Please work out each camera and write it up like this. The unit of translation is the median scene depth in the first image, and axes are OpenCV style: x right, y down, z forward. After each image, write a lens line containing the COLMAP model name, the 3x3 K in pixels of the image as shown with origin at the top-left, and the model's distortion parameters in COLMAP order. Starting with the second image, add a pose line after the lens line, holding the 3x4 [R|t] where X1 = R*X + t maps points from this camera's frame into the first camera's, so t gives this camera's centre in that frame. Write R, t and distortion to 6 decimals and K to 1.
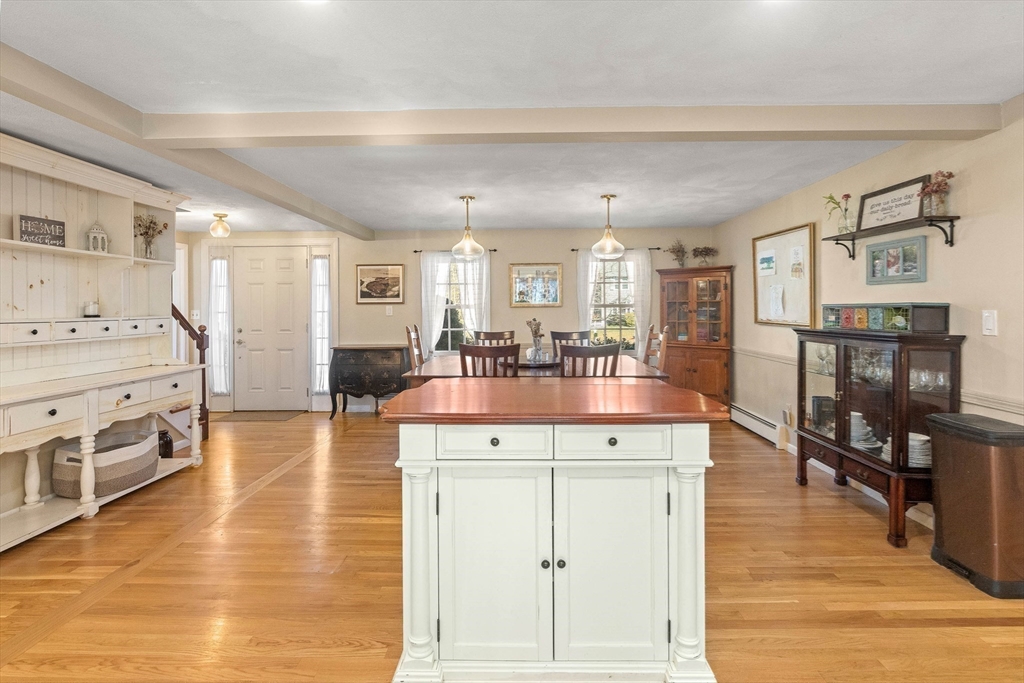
lens RADIAL K [[494.6, 0, 514.8], [0, 494.6, 309.8], [0, 0, 1]] dist [-0.000366, 0.000103]
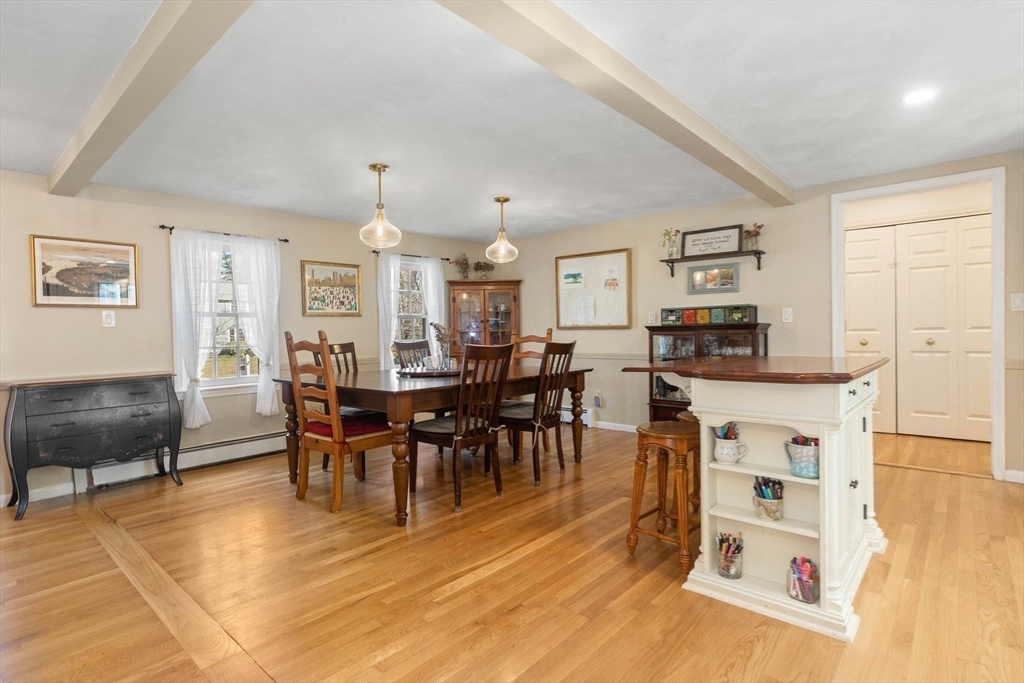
lens RADIAL K [[512.9, 0, 512.0], [0, 512.9, 341.5], [0, 0, 1]] dist [0.002285, 0.000600]
pose [[0.653262, -0.022537, 0.756797, -0.582544], [0.018908, 0.999731, 0.013450, 0.043285], [-0.756896, 0.005523, 0.653512, 0.312182]]
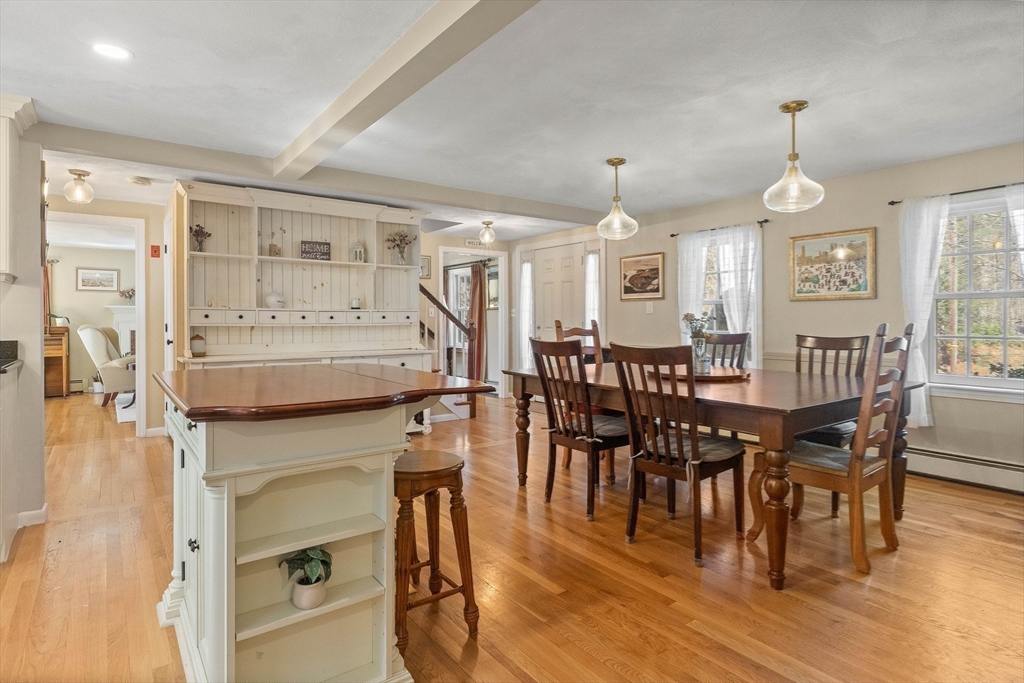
lens RADIAL K [[545.2, 0, 511.9], [0, 545.2, 321.4], [0, 0, 1]] dist [-0.004511, -0.000469]
pose [[0.610185, 0.010503, -0.792190, 0.503235], [-0.005767, 0.999945, 0.008815, 0.026541], [0.792238, -0.000810, 0.610211, 0.330783]]
